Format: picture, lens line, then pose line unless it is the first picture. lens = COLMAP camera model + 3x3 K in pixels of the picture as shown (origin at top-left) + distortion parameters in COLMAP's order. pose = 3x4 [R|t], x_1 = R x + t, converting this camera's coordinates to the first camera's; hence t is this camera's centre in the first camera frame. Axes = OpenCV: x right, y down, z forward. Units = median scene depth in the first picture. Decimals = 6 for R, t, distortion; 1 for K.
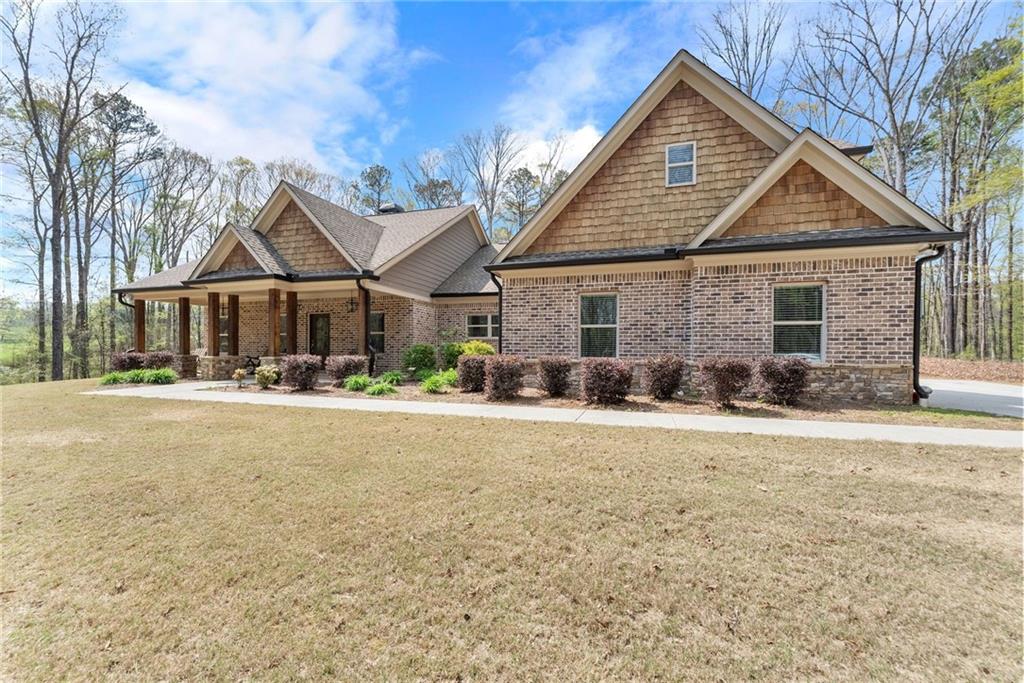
lens RADIAL K [[420.4, 0, 511.6], [0, 420.4, 350.9], [0, 0, 1]] dist [0.007414, 0.000070]
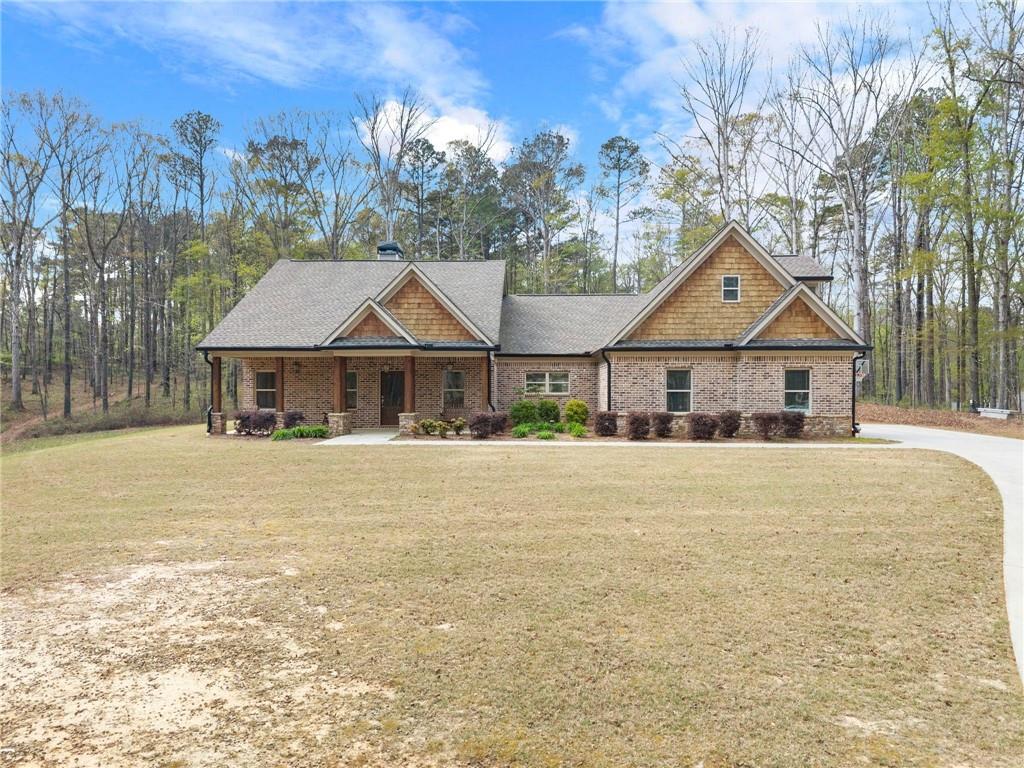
lens RADIAL K [[703.6, 0, 506.9], [0, 703.6, 393.3], [0, 0, 1]] dist [0.039274, -0.002257]
pose [[0.962842, -0.003677, 0.270042, -1.103416], [0.002791, 0.999989, 0.003665, -0.063697], [-0.270052, -0.002775, 0.962842, -1.299229]]
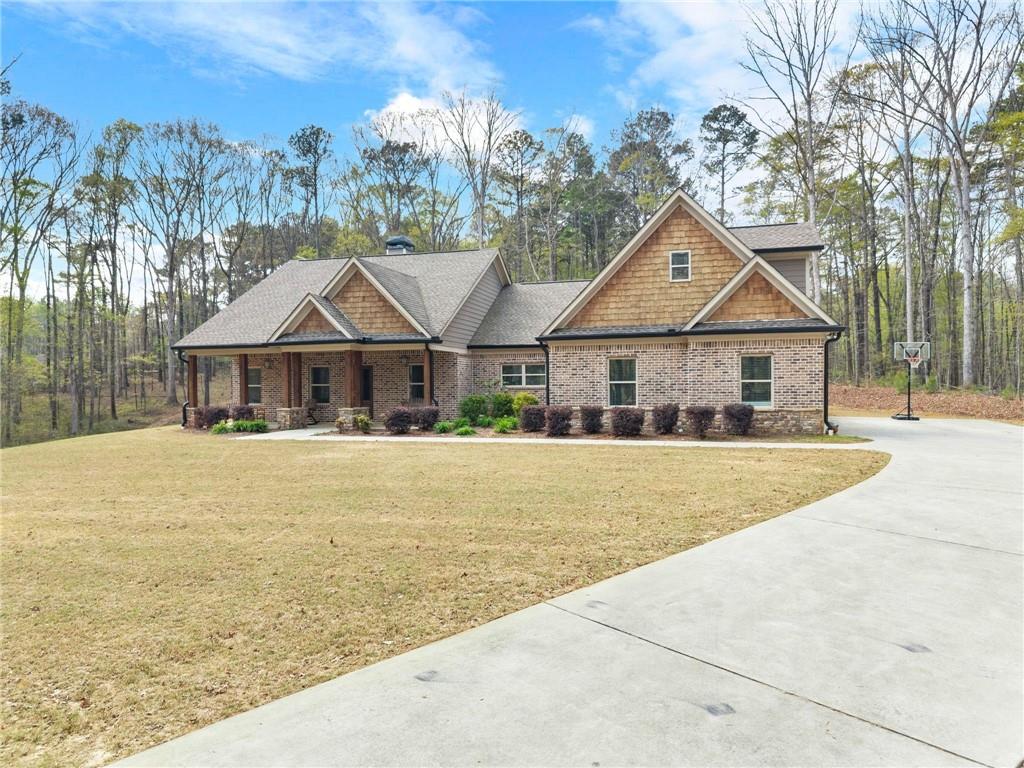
lens RADIAL K [[702.4, 0, 512.0], [0, 702.4, 384.0], [0, 0, 1]] dist [0.103553, -0.141493]
pose [[0.999381, -0.014353, 0.032124, -0.231331], [0.014357, 0.999897, 0.000113, -0.061050], [-0.032122, 0.000349, 0.999484, -1.302355]]
